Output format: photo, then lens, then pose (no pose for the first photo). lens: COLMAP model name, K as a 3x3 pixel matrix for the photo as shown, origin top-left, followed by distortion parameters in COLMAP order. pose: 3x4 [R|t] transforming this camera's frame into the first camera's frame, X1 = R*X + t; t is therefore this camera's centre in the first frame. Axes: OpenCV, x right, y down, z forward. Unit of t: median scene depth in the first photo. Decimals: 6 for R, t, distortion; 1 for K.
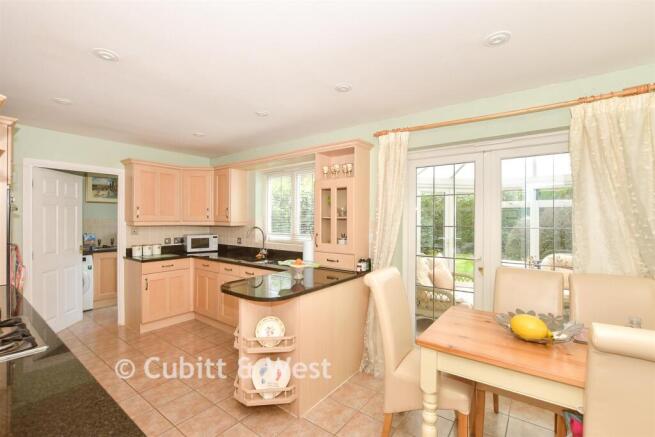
lens RADIAL K [[286.9, 0, 327.5], [0, 286.9, 219.7], [0, 0, 1]] dist [-0.012832, 0.001983]
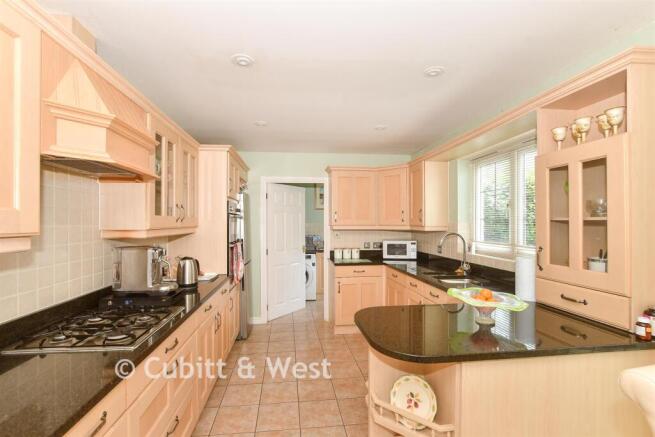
lens RADIAL K [[286.9, 0, 323.9], [0, 286.9, 221.5], [0, 0, 1]] dist [-0.012832, 0.001983]
pose [[0.680951, -0.008356, -0.732282, 0.073225], [0.003853, 0.999962, -0.007828, 0.000000], [0.732319, 0.002509, 0.680957, 0.244821]]
